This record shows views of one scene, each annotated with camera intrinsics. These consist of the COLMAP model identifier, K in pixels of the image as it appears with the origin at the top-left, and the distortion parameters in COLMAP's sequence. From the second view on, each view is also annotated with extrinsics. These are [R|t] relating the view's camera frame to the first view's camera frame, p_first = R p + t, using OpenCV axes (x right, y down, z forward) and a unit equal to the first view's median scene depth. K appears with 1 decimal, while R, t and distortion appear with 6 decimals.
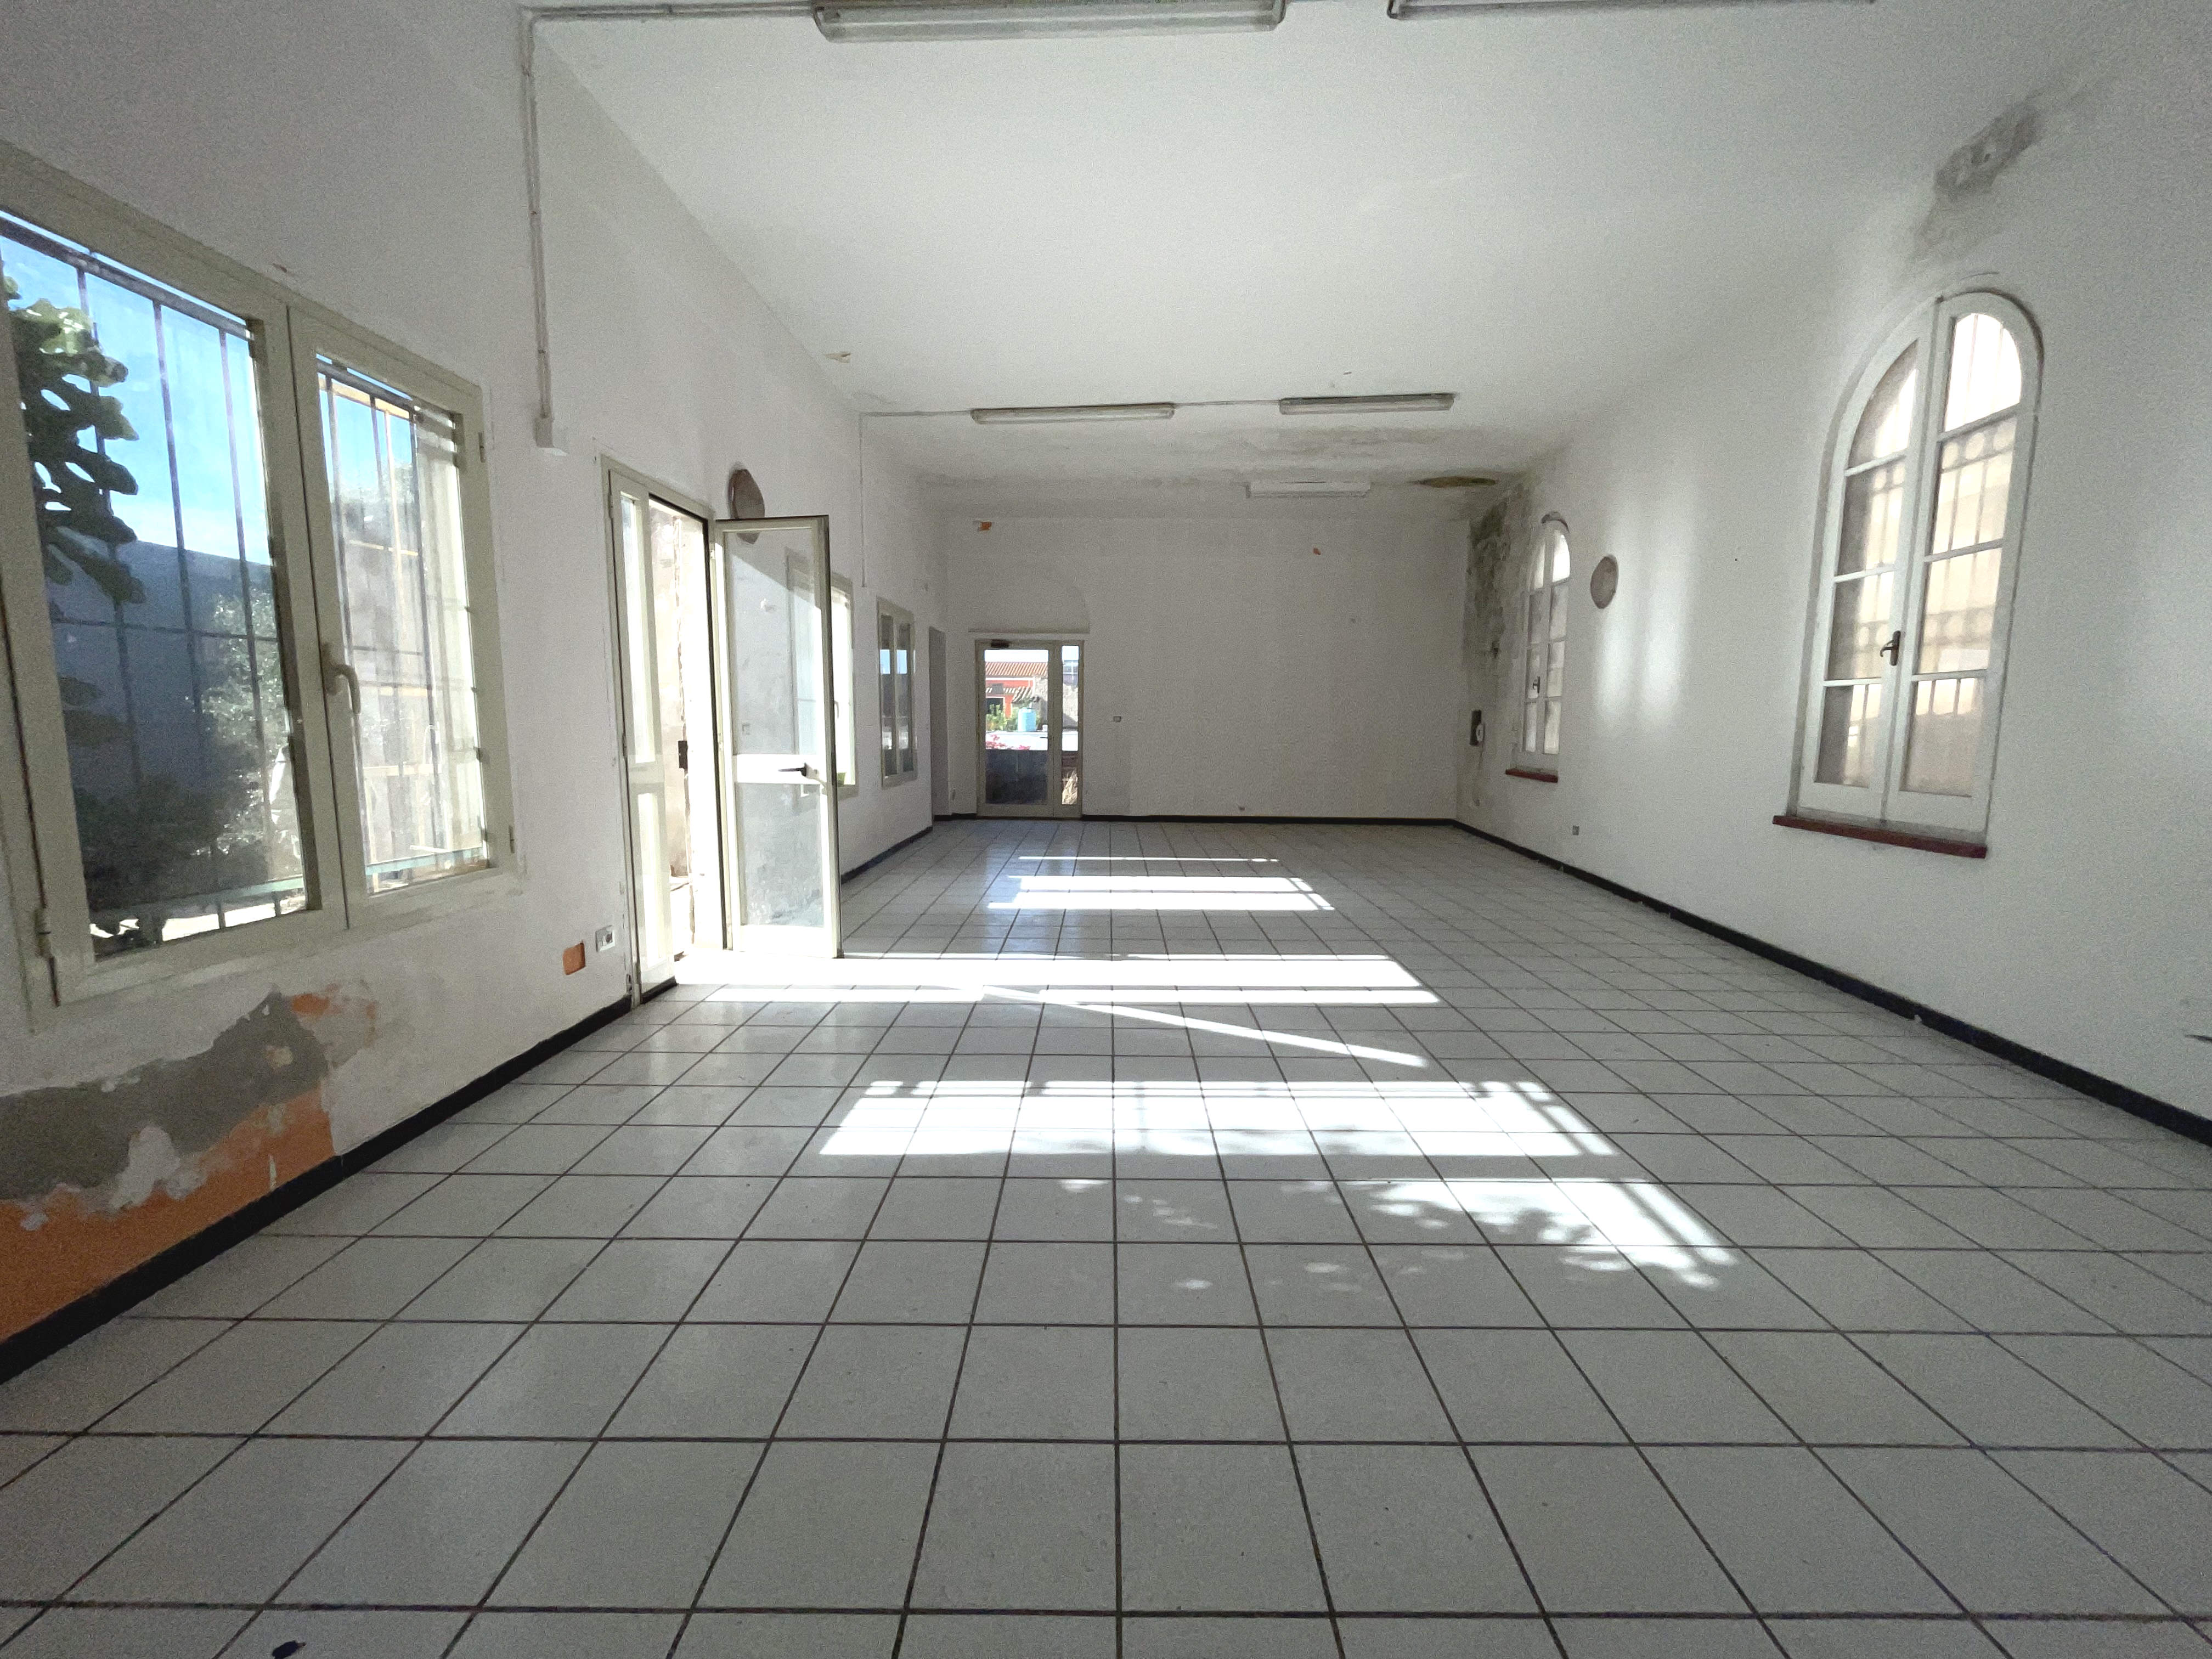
lens RADIAL K [[903.9, 0, 1120.3], [0, 903.9, 842.0], [0, 0, 1]] dist [-0.001463, 0.000465]
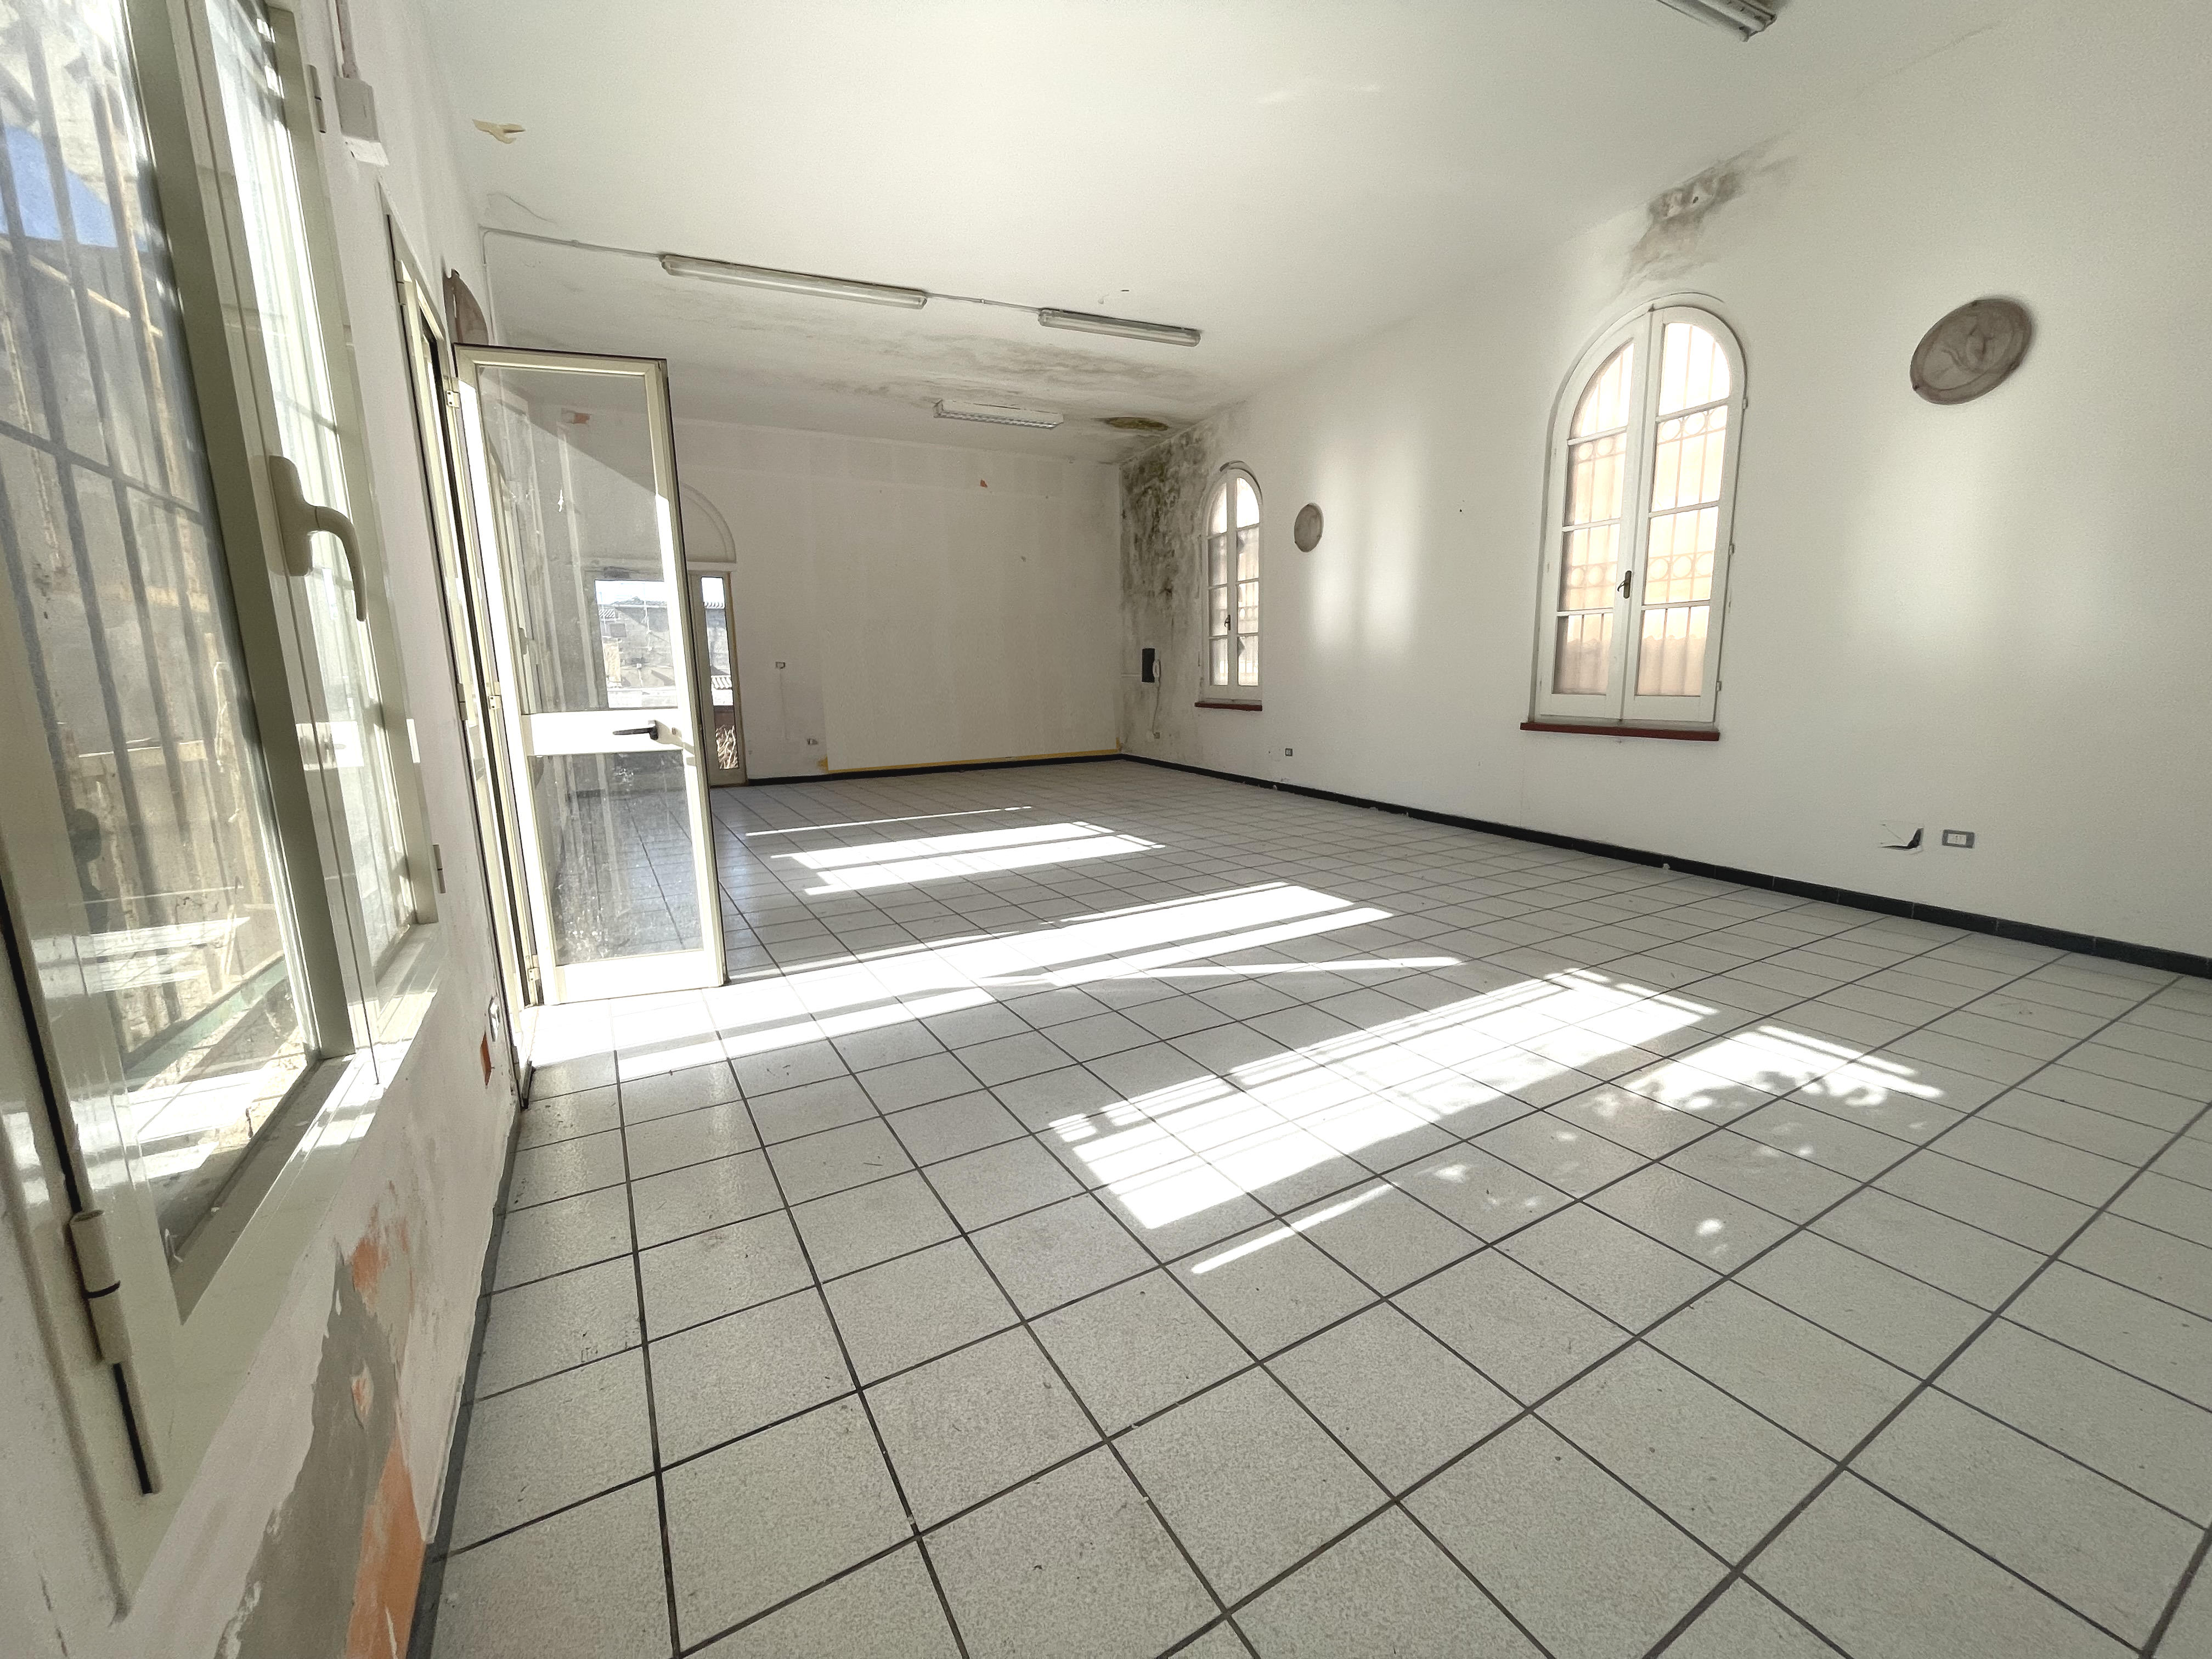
lens RADIAL K [[903.9, 0, 1115.2], [0, 903.9, 828.4], [0, 0, 1]] dist [-0.001463, 0.000465]
pose [[0.865842, -0.110358, 0.487995, -0.379544], [0.090521, 0.993827, 0.064139, -0.016729], [-0.492061, -0.011361, 0.870487, 0.211298]]
